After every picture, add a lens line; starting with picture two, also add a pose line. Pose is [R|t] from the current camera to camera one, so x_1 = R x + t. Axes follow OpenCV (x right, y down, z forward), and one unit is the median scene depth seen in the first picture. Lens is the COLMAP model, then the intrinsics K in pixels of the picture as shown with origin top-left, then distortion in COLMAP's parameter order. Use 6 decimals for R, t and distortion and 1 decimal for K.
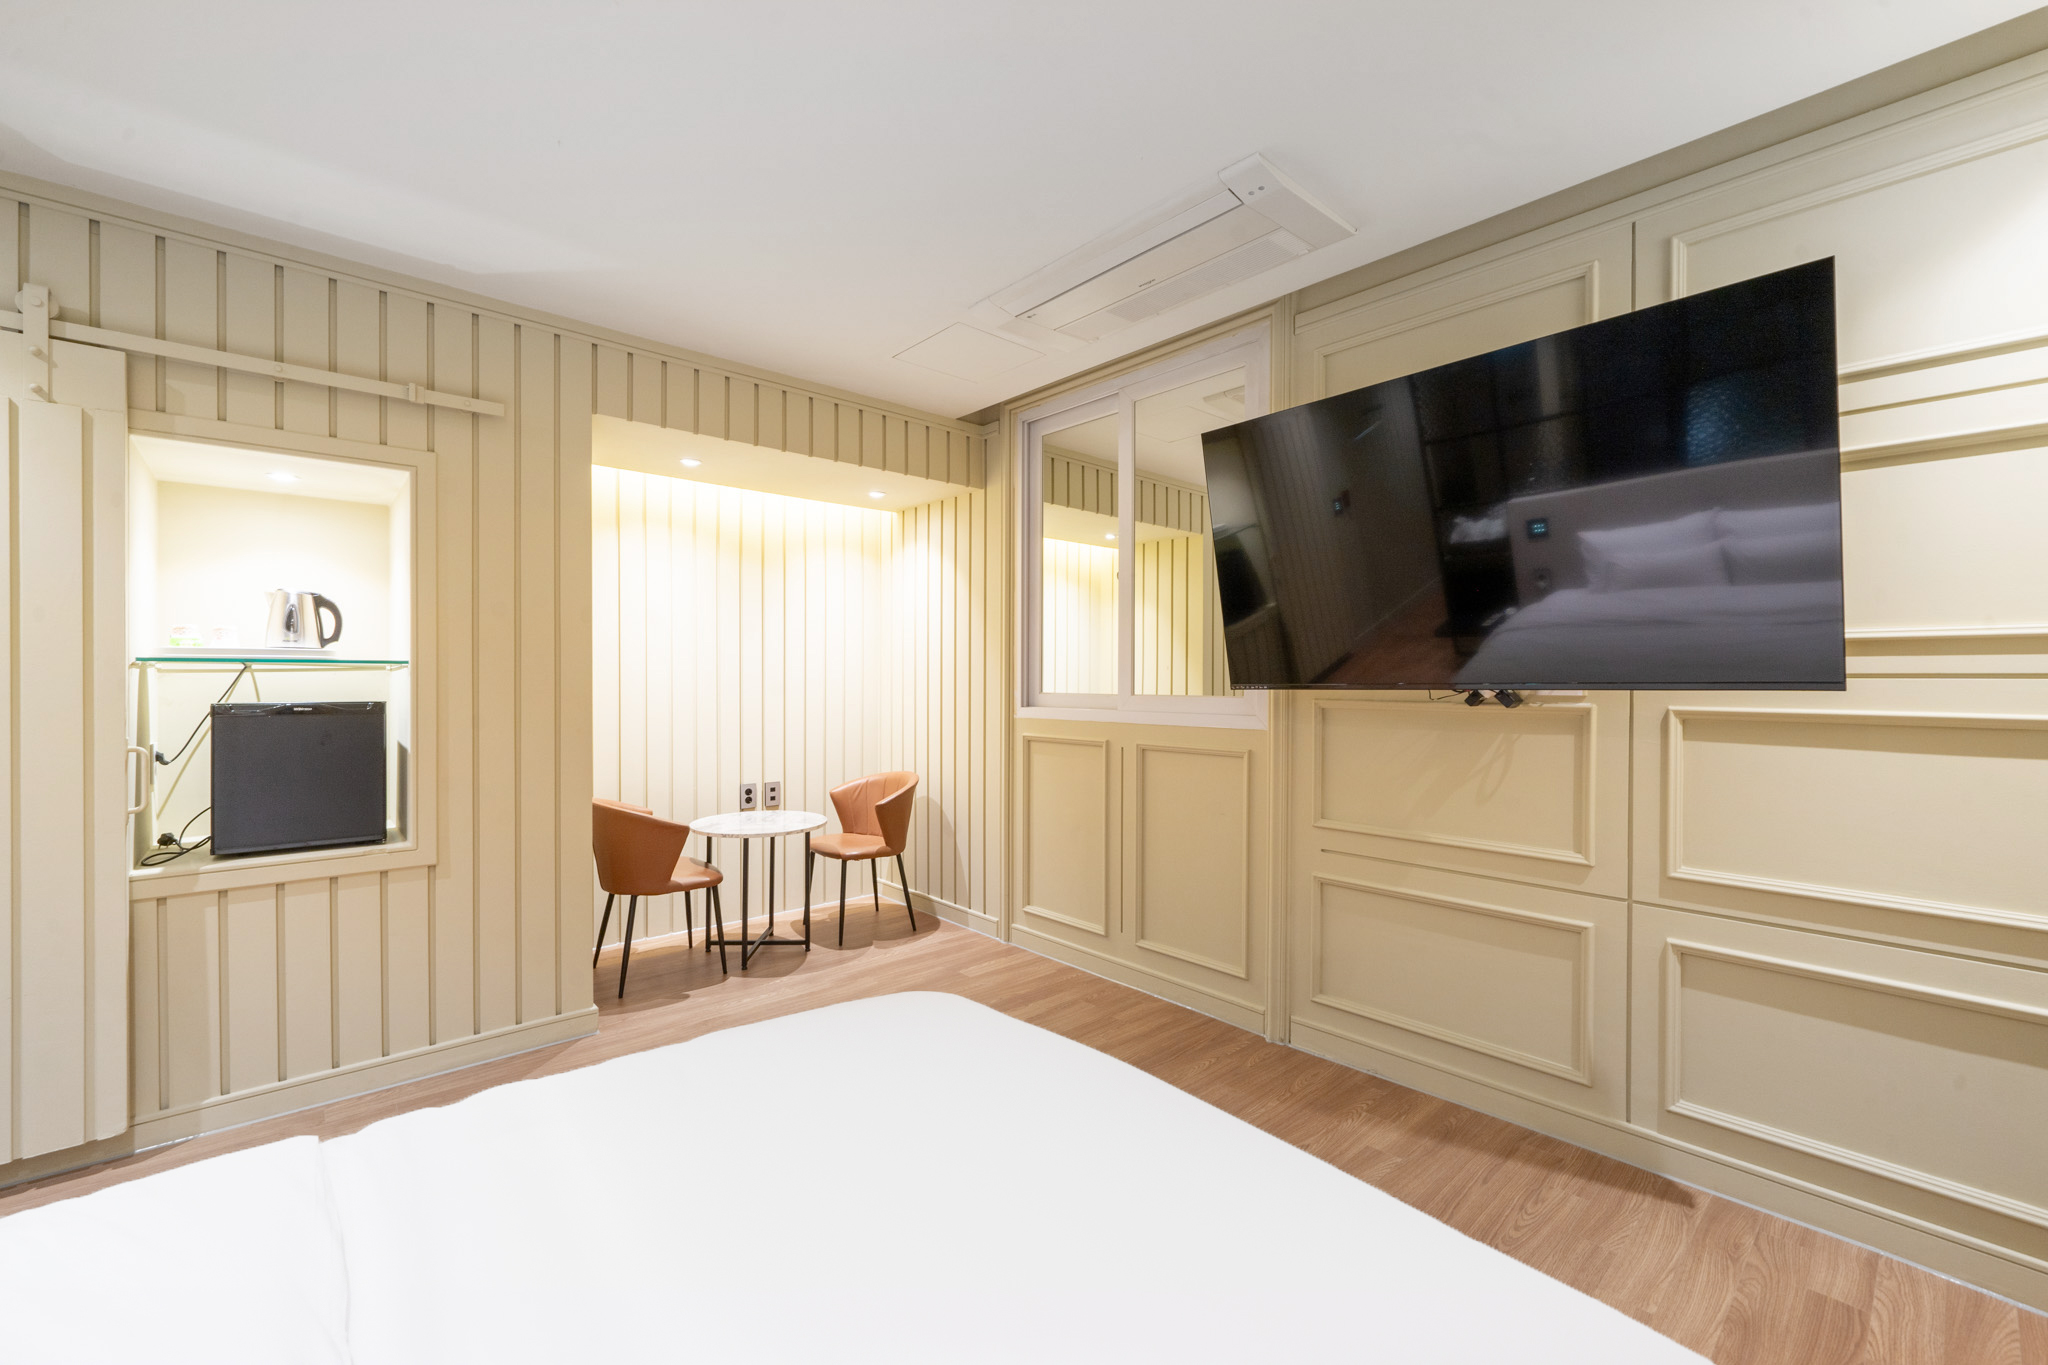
lens RADIAL K [[822.2, 0, 1024.0], [0, 822.2, 682.5], [0, 0, 1]] dist [-0.000226, -0.000082]
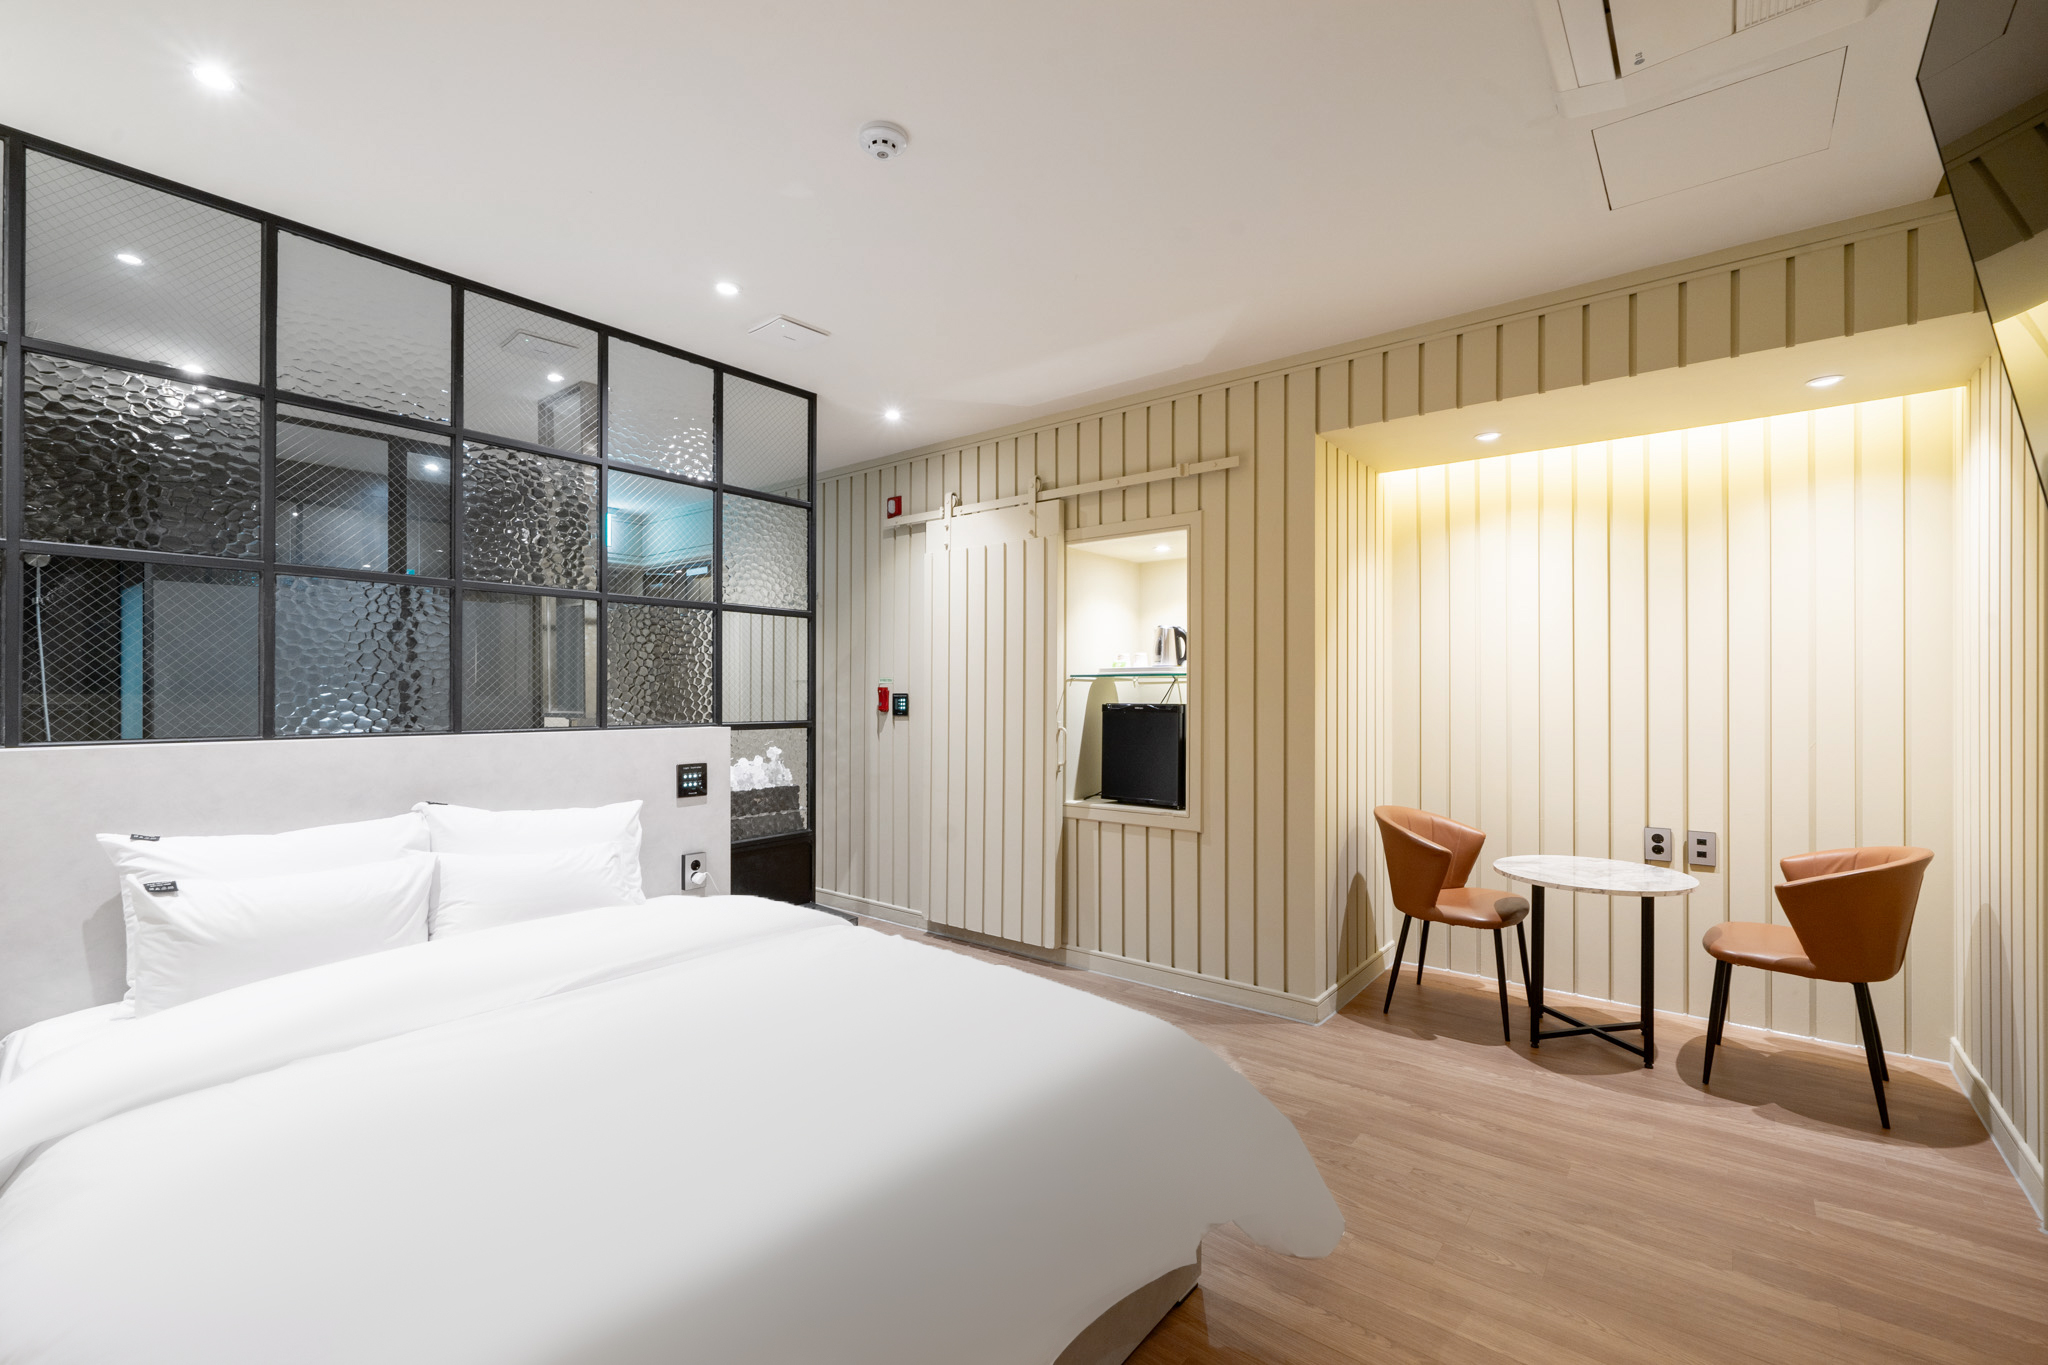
lens RADIAL K [[897.8, 0, 1024.0], [0, 897.8, 682.5], [0, 0, 1]] dist [0.002105, 0.000536]
pose [[0.165792, -0.011645, -0.986092, 0.493449], [-0.003633, 0.999916, -0.012419, 0.005964], [0.986154, 0.005642, 0.165736, 0.398750]]
